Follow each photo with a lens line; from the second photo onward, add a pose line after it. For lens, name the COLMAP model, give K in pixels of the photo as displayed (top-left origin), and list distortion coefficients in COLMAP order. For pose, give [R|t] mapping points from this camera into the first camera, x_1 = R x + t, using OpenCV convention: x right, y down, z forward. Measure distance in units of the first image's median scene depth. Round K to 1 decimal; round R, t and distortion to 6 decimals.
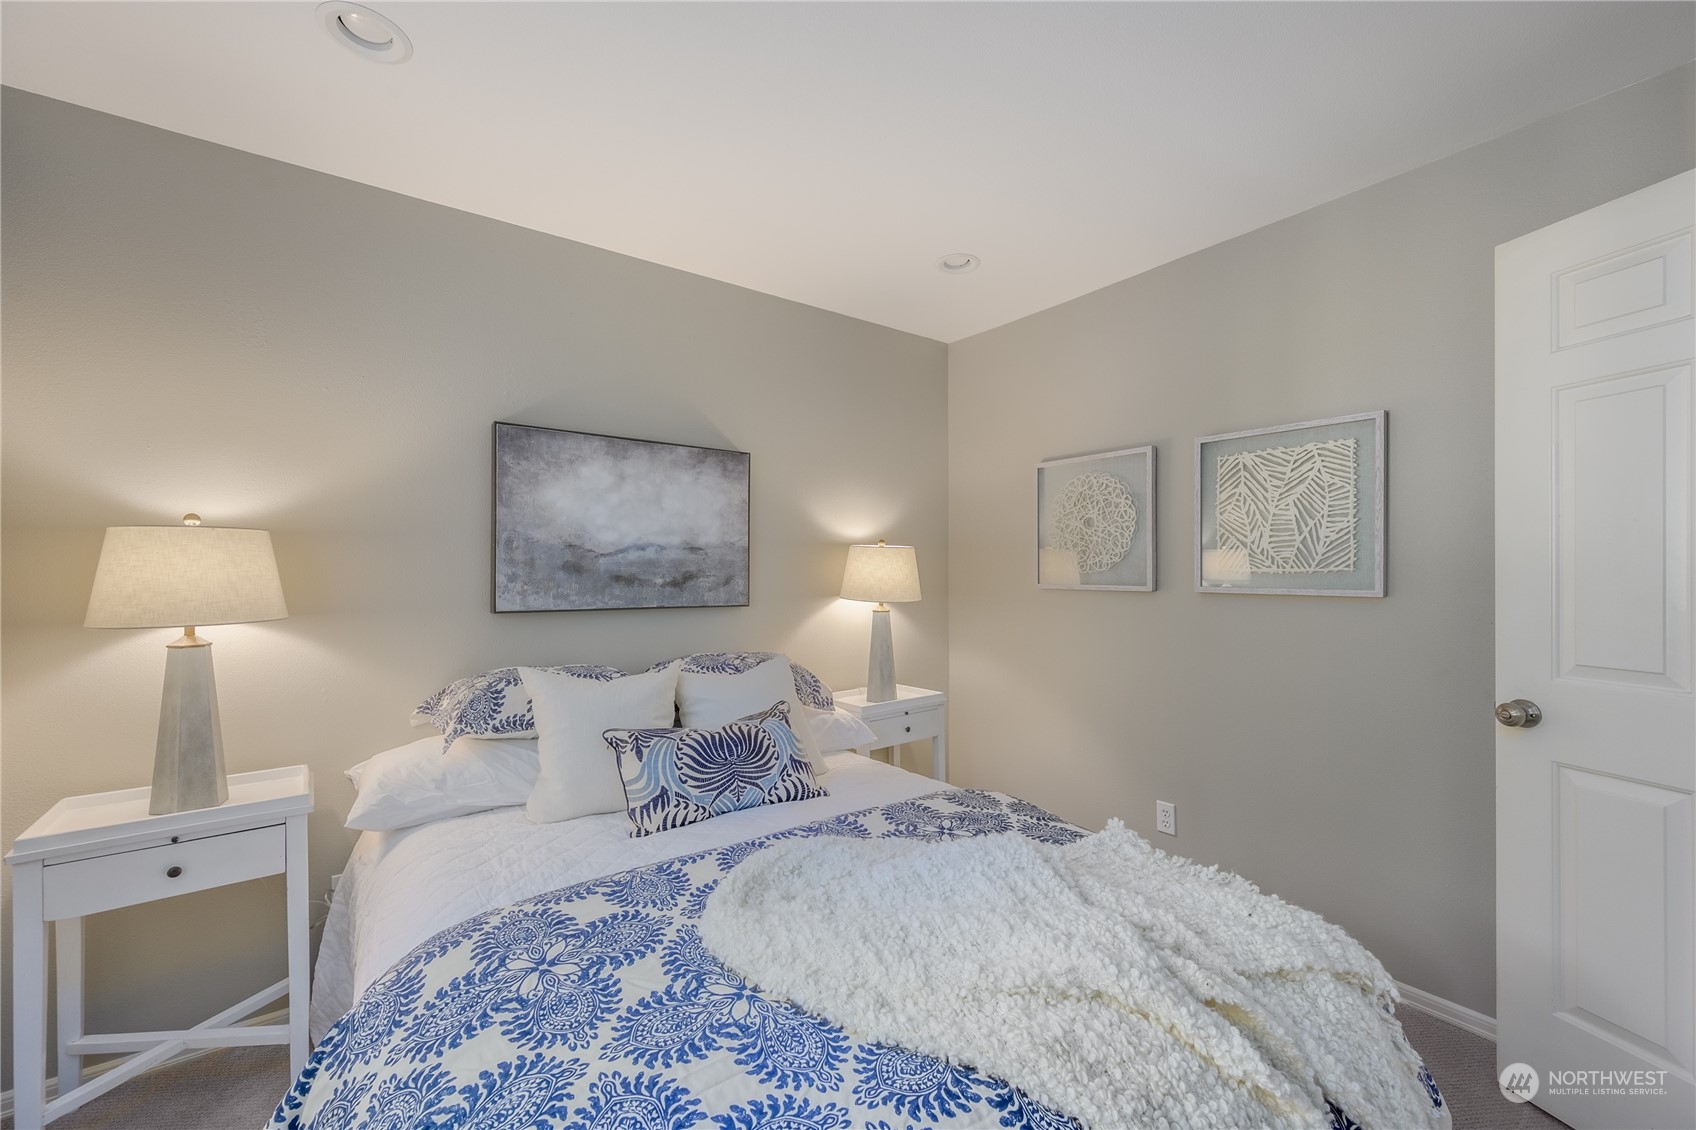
lens RADIAL K [[668.4, 0, 851.8], [0, 668.4, 583.1], [0, 0, 1]] dist [-0.001809, 0.000308]
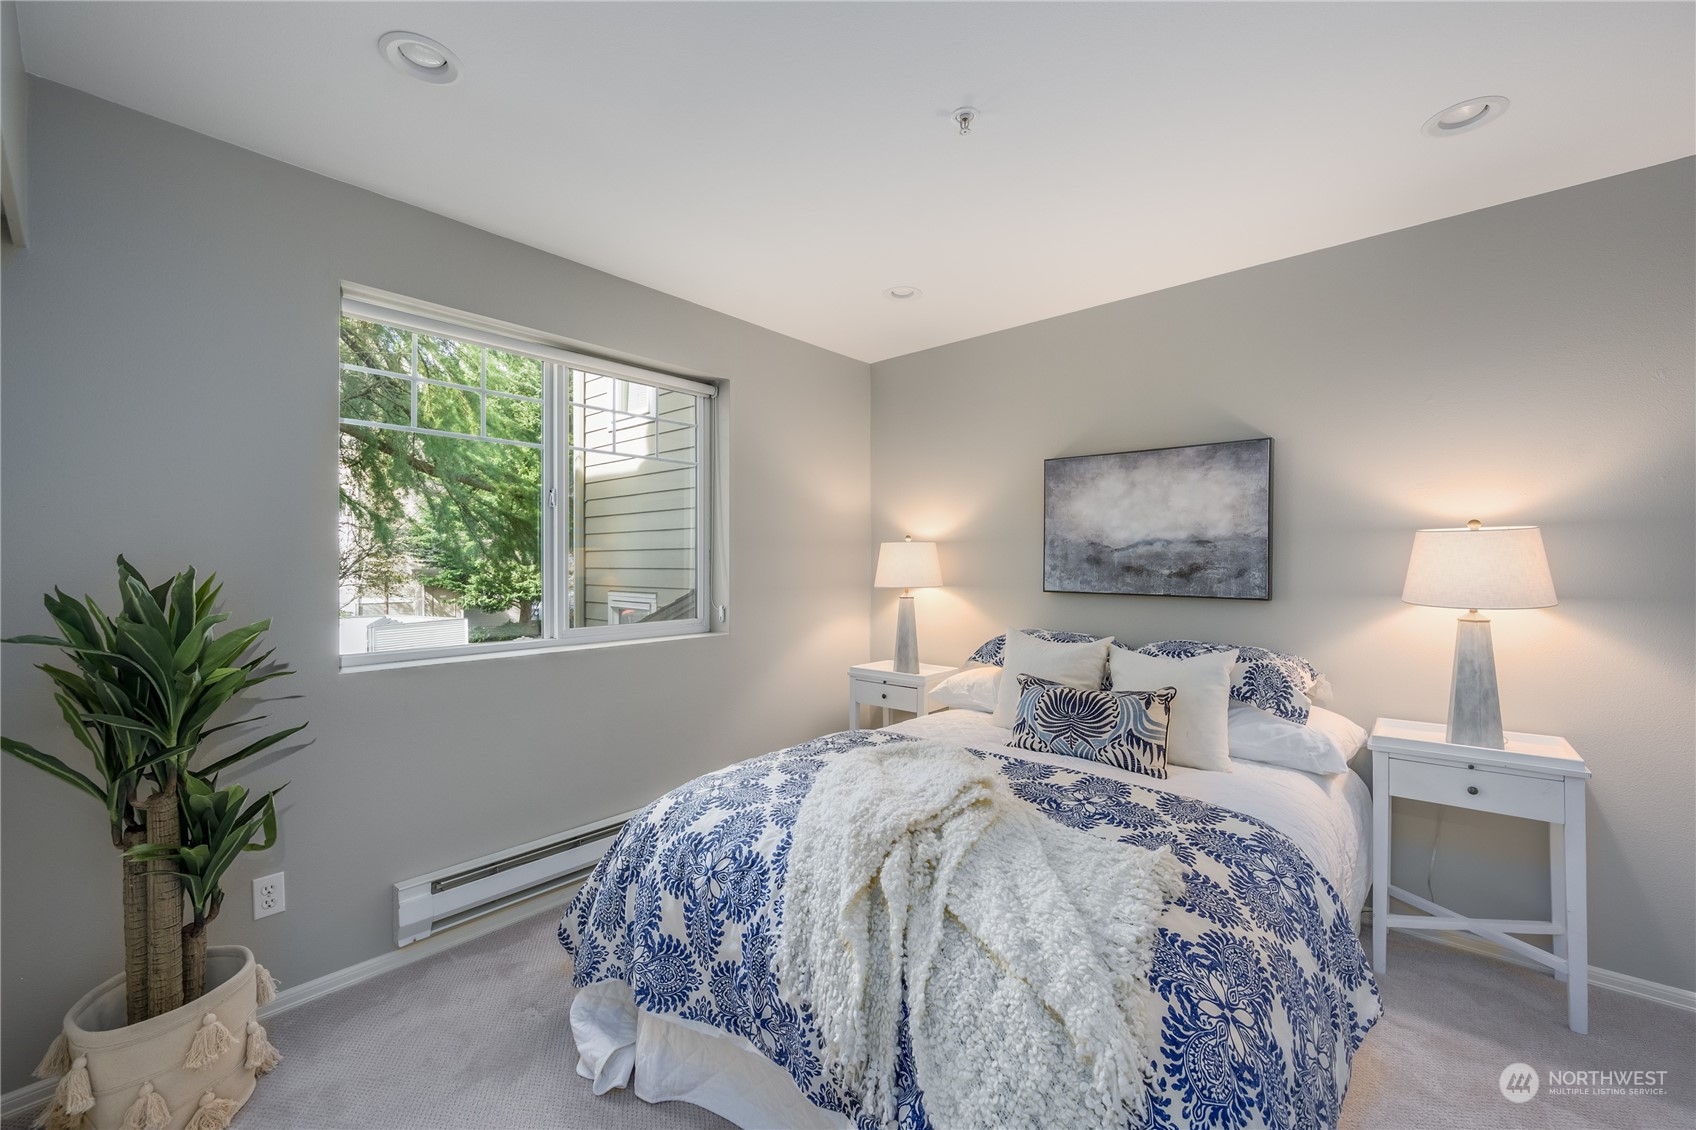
lens RADIAL K [[668.4, 0, 850.9], [0, 668.4, 558.6], [0, 0, 1]] dist [-0.001809, 0.000308]
pose [[0.208260, -0.008681, -0.978035, 0.720195], [-0.025835, 0.999563, -0.014373, 0.004479], [0.977732, 0.028260, 0.207945, 0.258811]]
